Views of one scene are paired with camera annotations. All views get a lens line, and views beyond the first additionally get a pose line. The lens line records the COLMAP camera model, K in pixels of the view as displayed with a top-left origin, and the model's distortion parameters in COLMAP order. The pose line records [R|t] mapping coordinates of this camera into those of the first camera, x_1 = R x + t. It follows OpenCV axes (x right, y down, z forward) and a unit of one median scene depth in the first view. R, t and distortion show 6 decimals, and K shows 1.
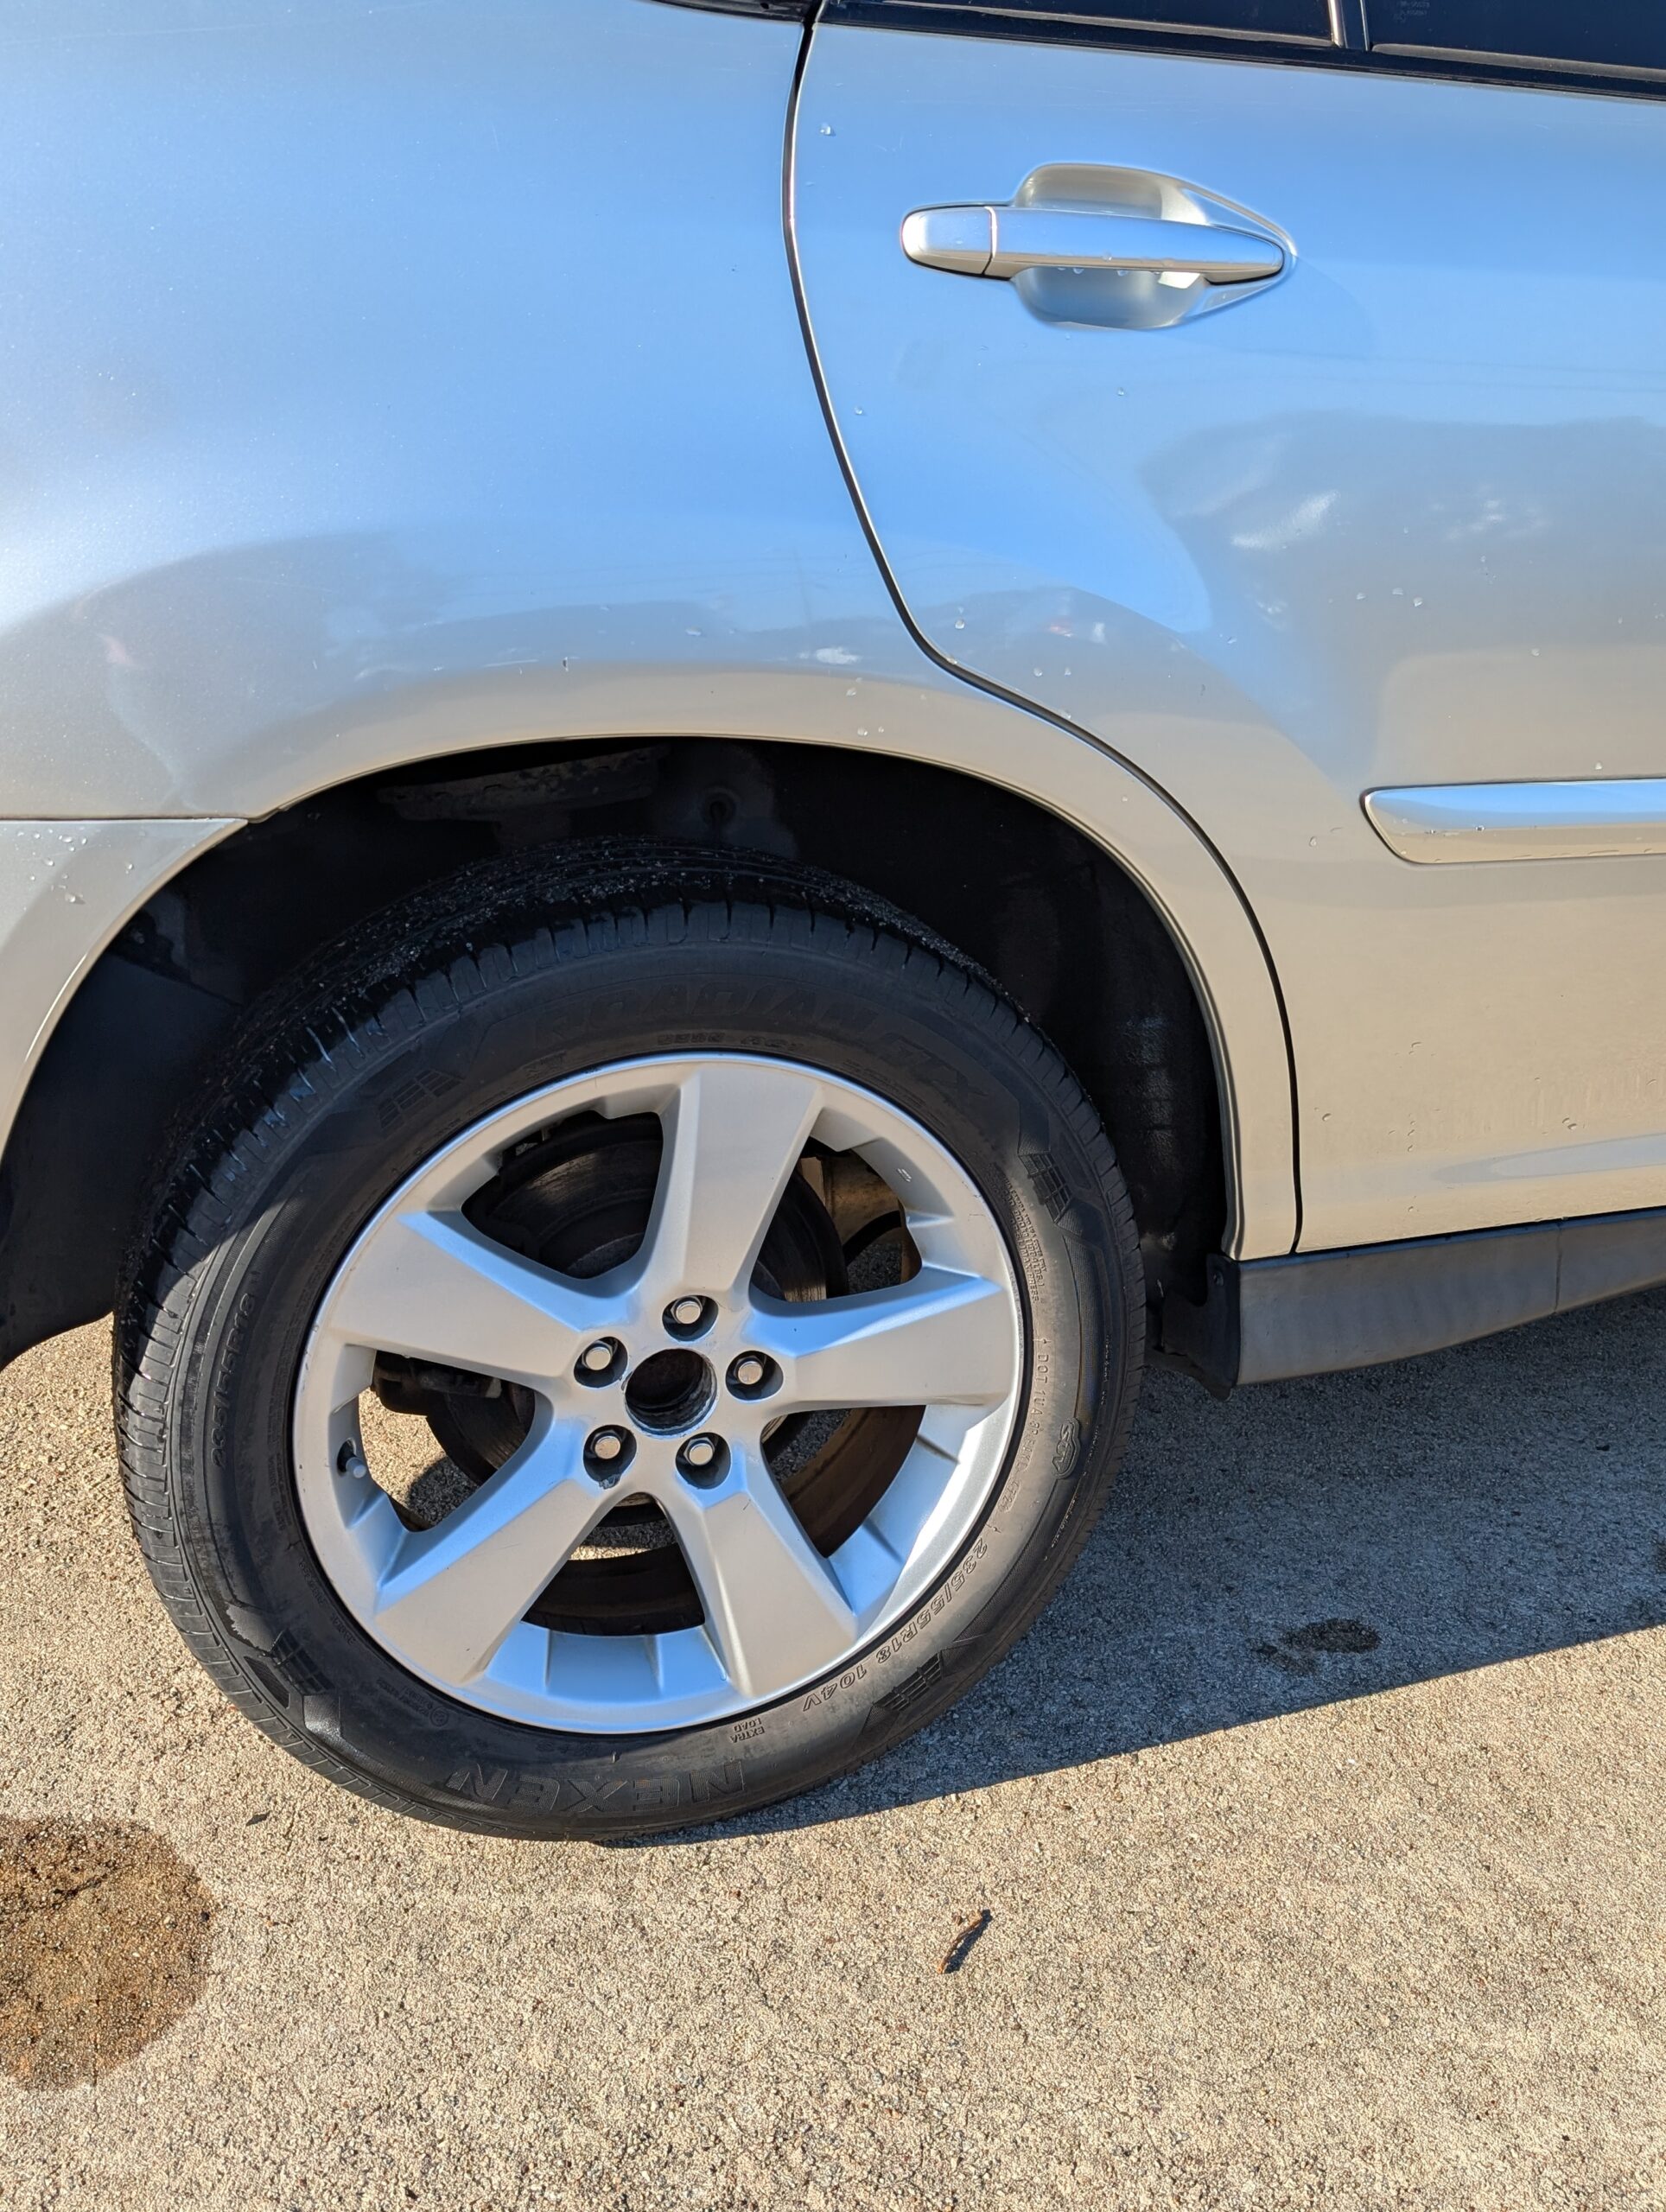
lens RADIAL K [[2070.4, 0, 823.3], [0, 2070.4, 1071.7], [0, 0, 1]] dist [0.000936, 0.000000]
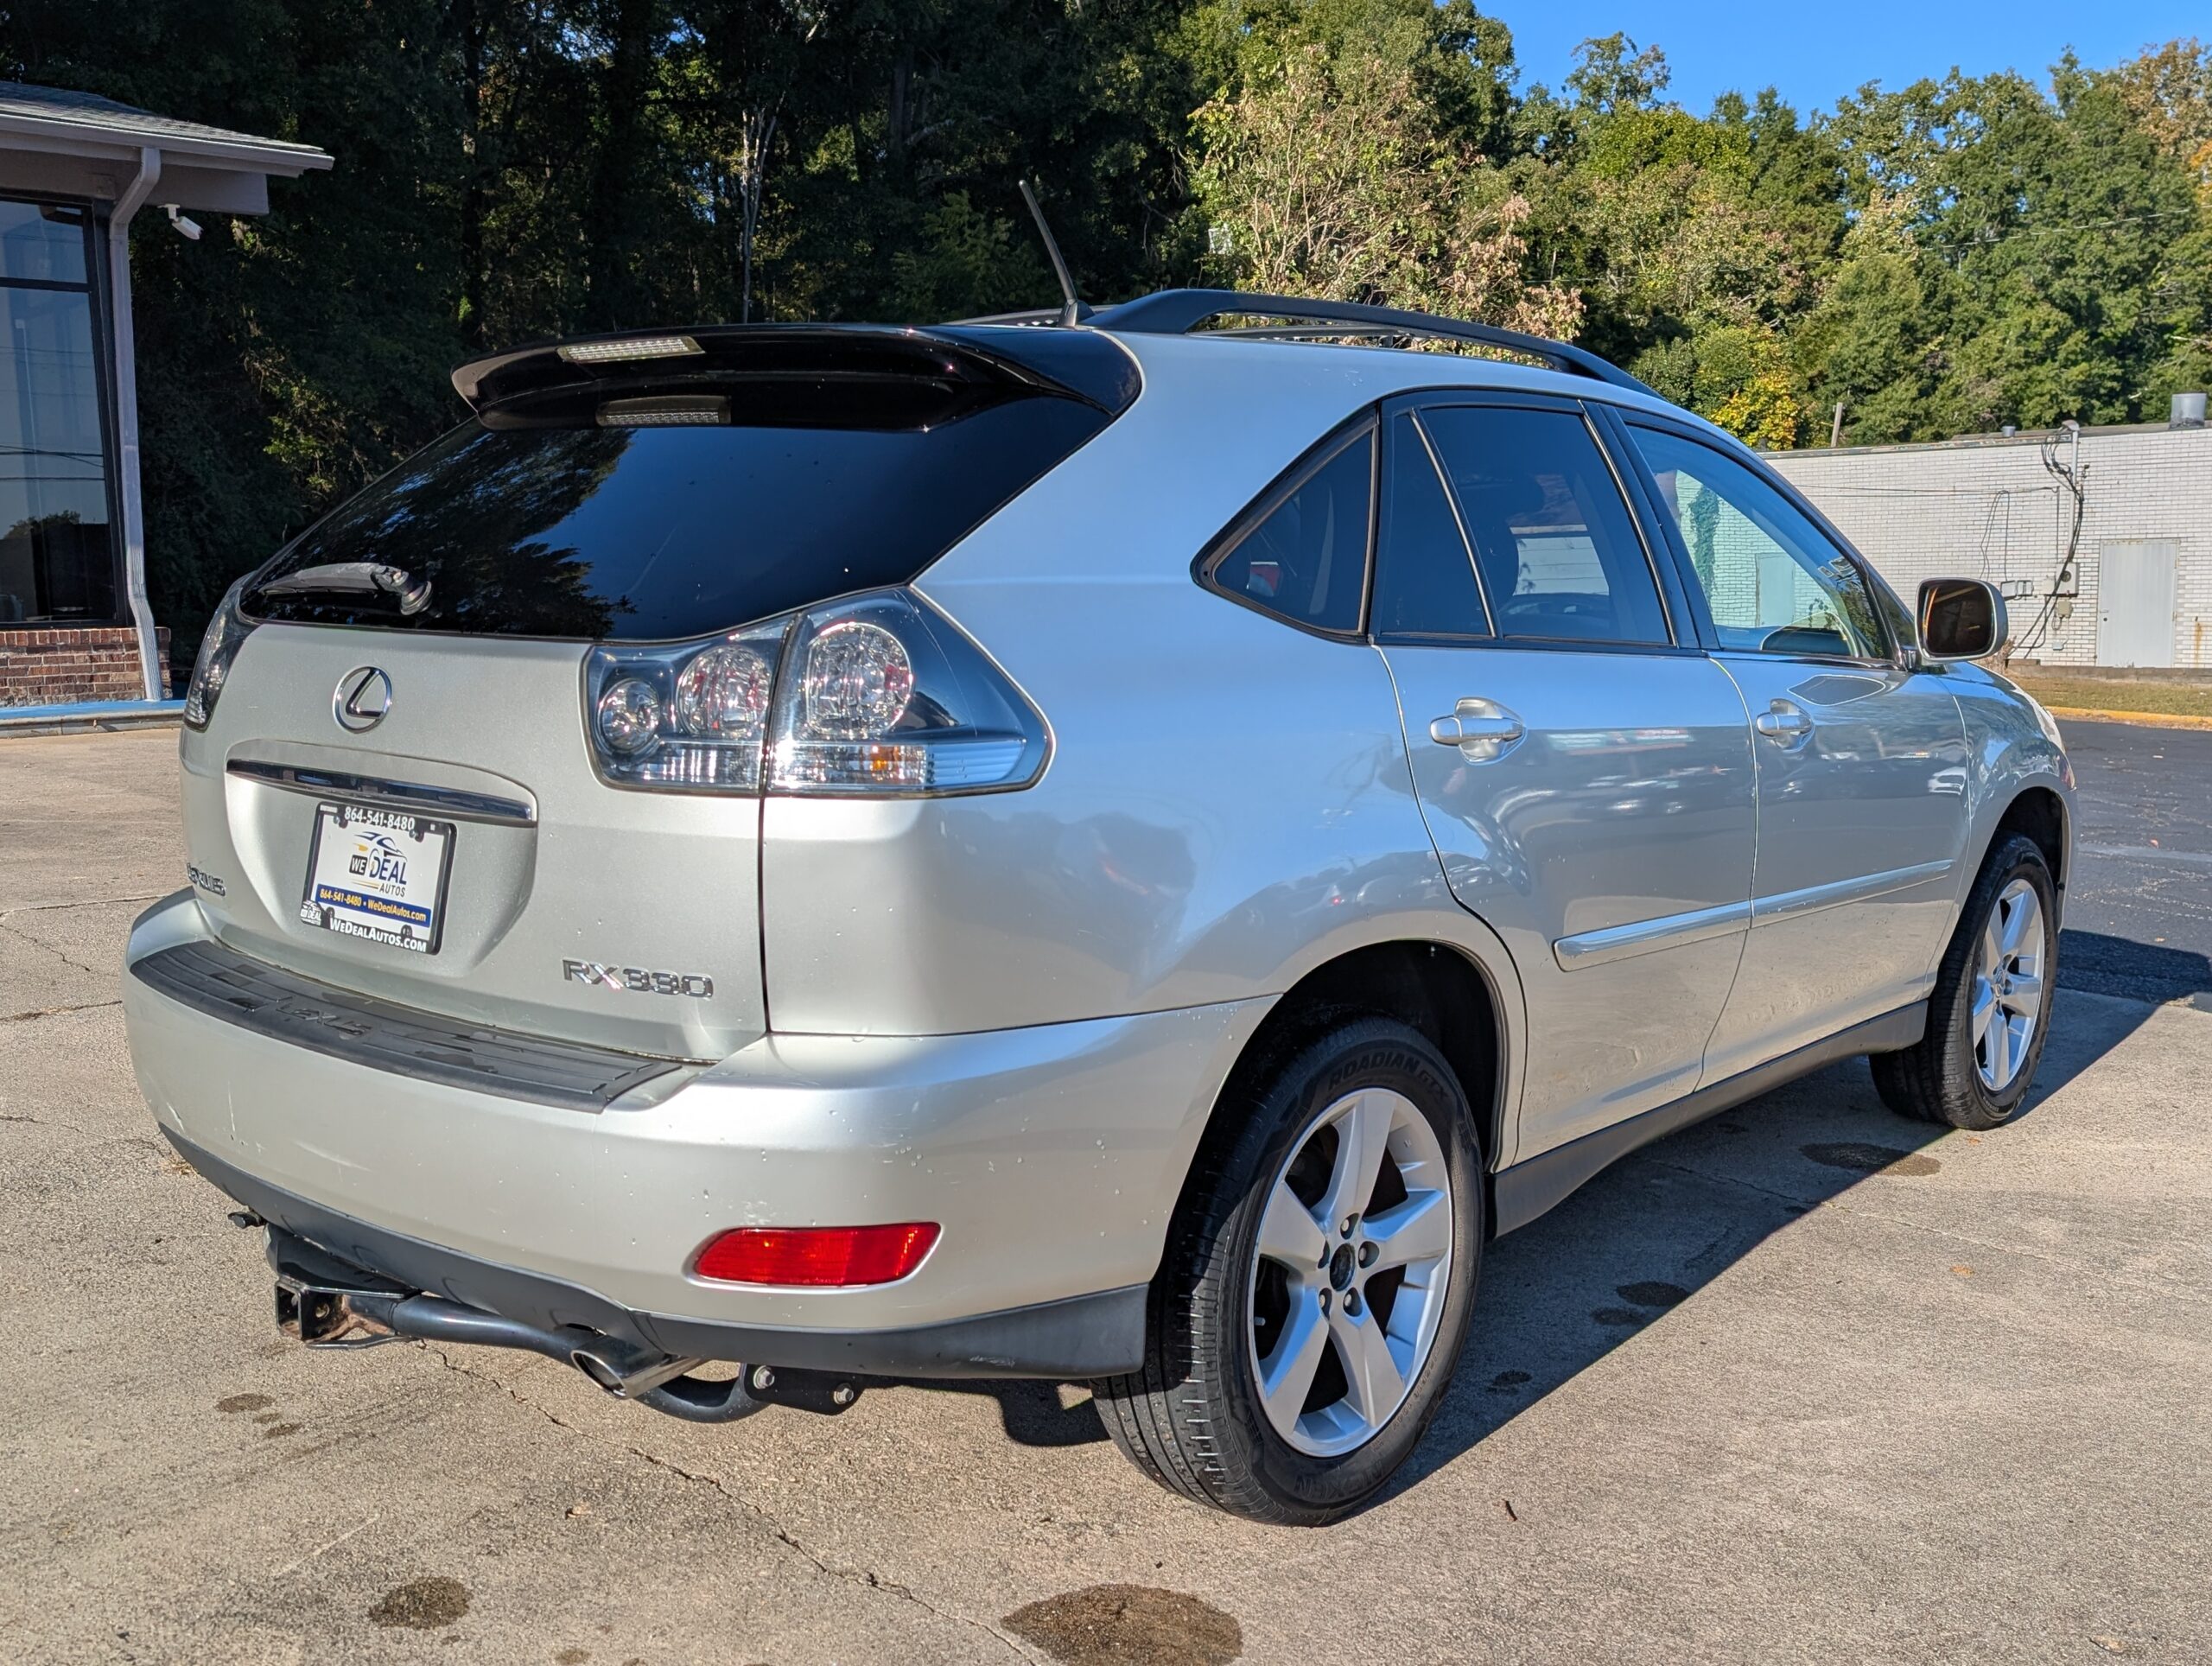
lens RADIAL K [[2070.4, 0, 1106.4], [0, 2070.4, 867.9], [0, 0, 1]] dist [0.000936, 0.000000]
pose [[0.845668, -0.076232, 0.528236, -1.300402], [0.181342, 0.971905, -0.150056, 0.036829], [-0.501956, 0.222688, 0.835733, -0.657207]]
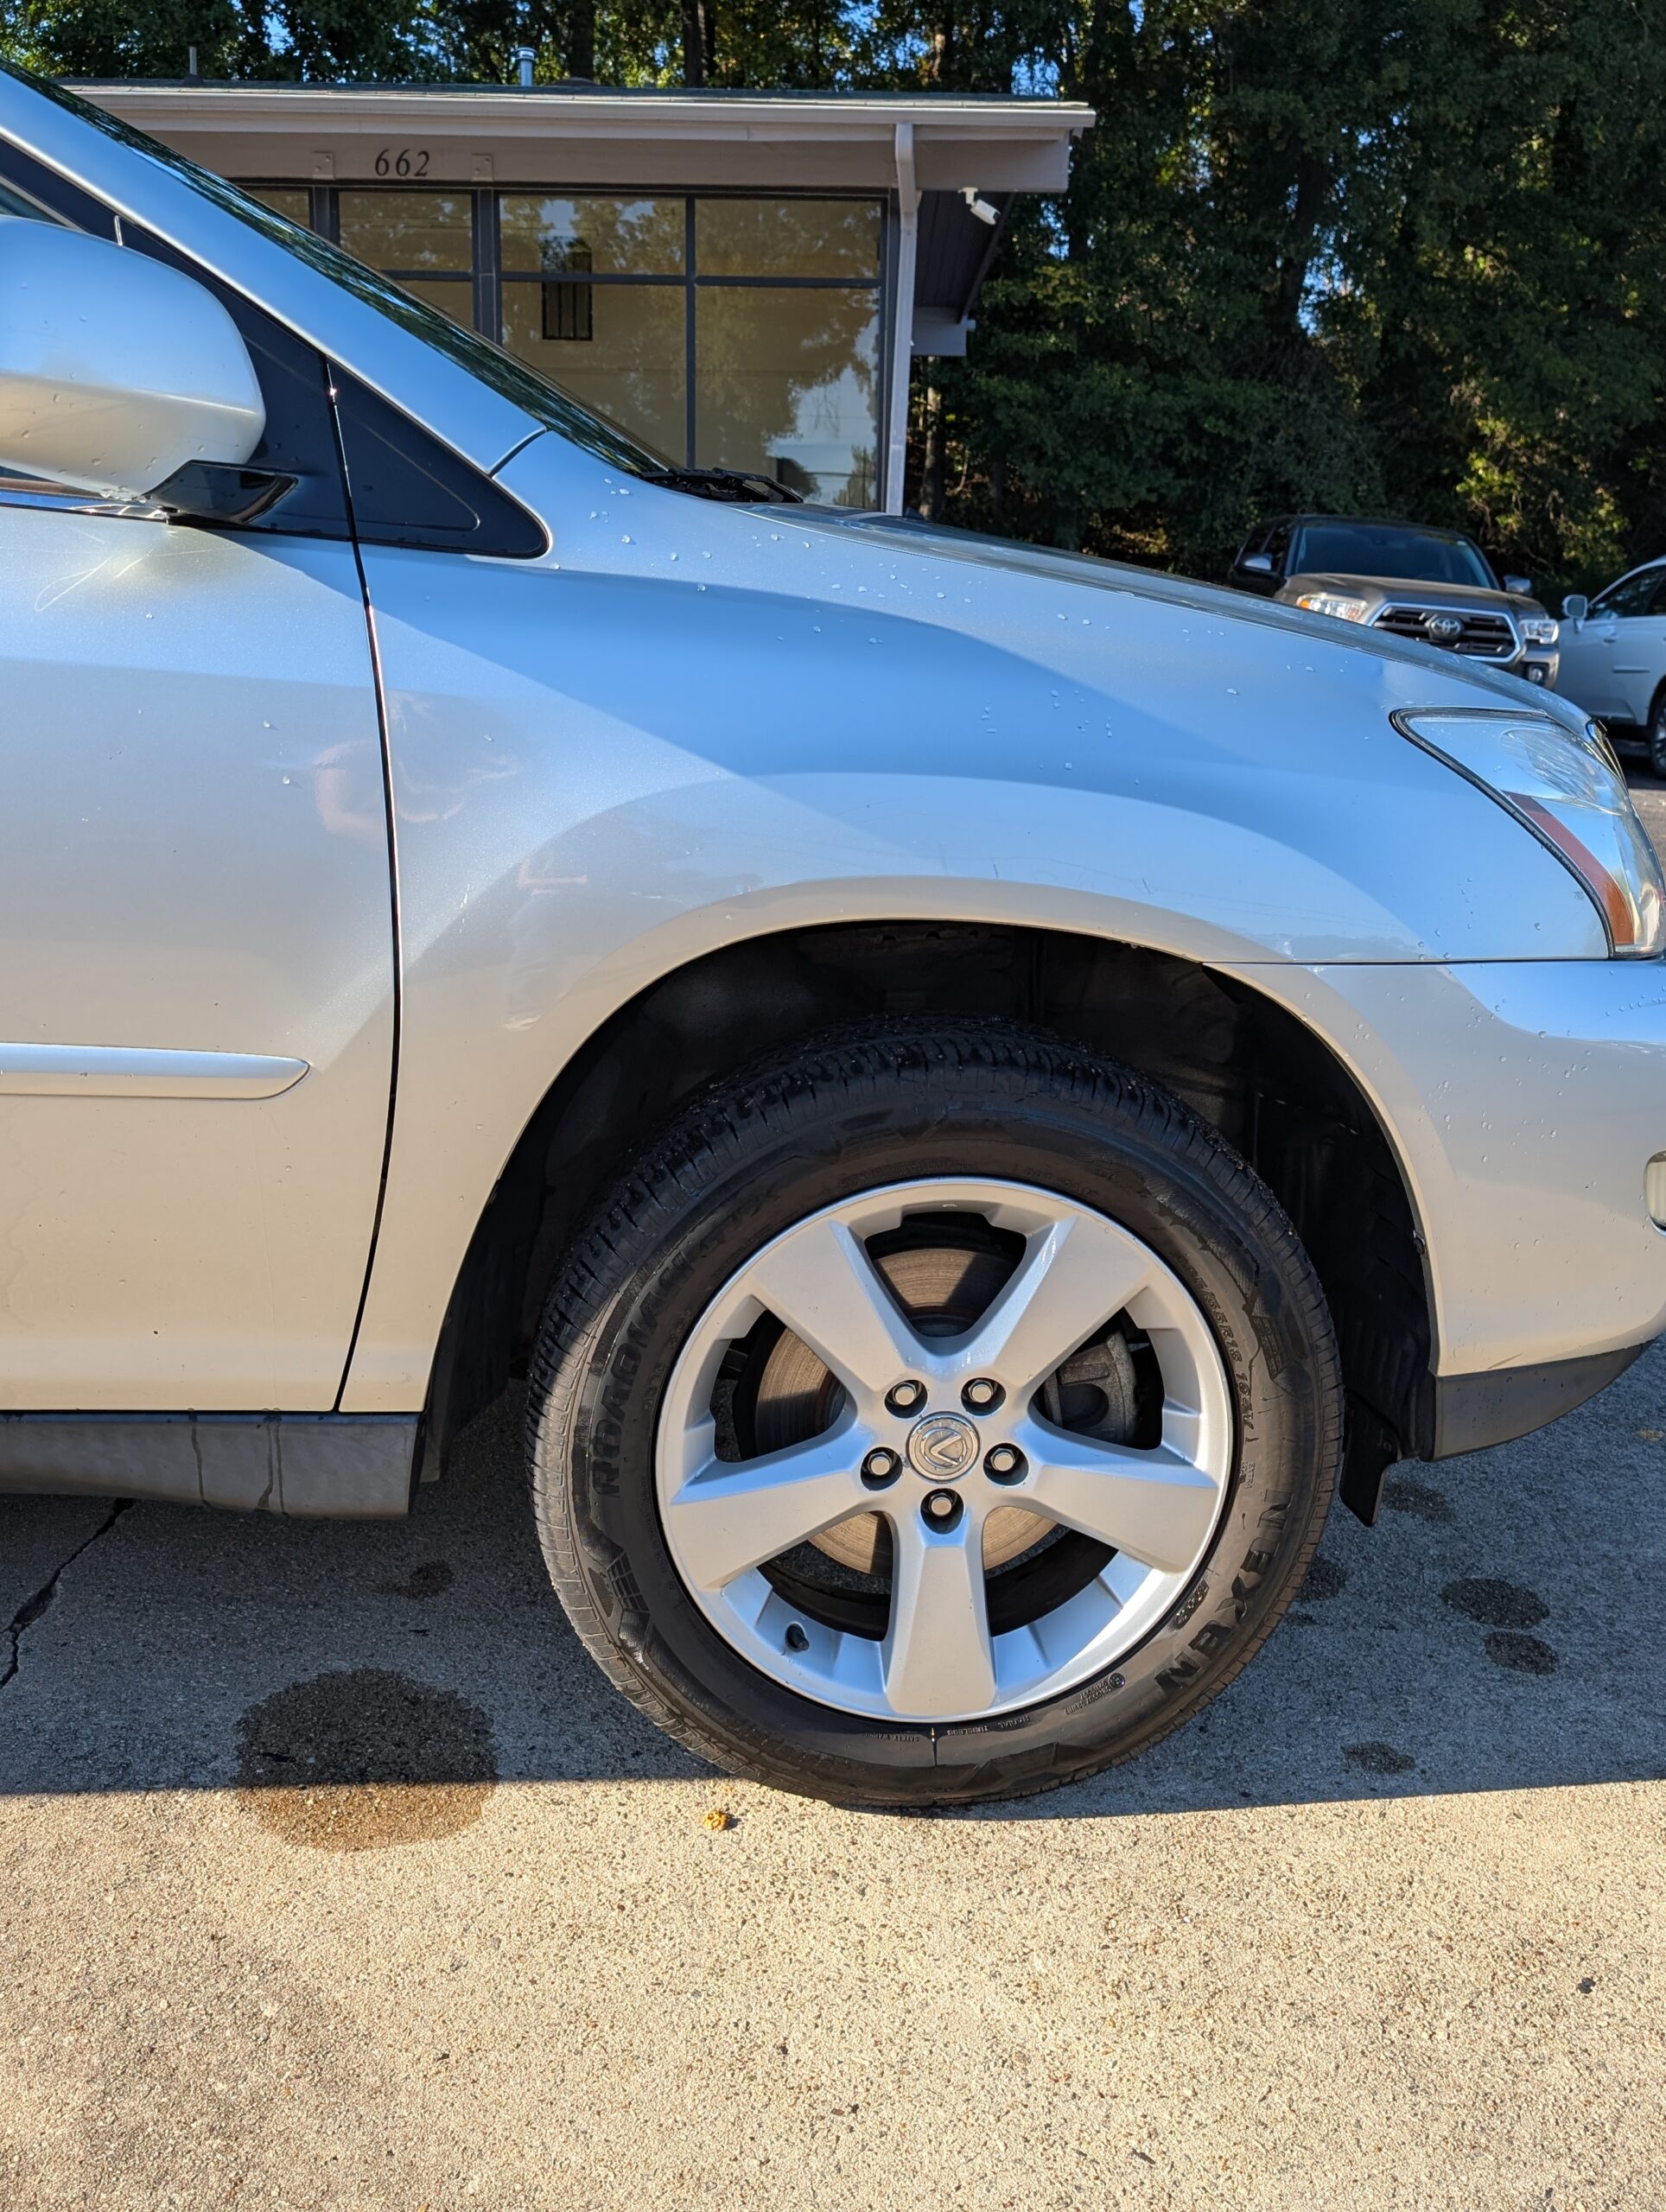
lens RADIAL K [[2070.4, 0, 834.2], [0, 2070.4, 1105.5], [0, 0, 1]] dist [0.000936, 0.000000]
pose [[0.983326, 0.064901, -0.169874, 1.912712], [-0.083745, 0.990810, -0.106219, -0.088111], [0.161420, 0.118674, 0.979725, 0.260349]]
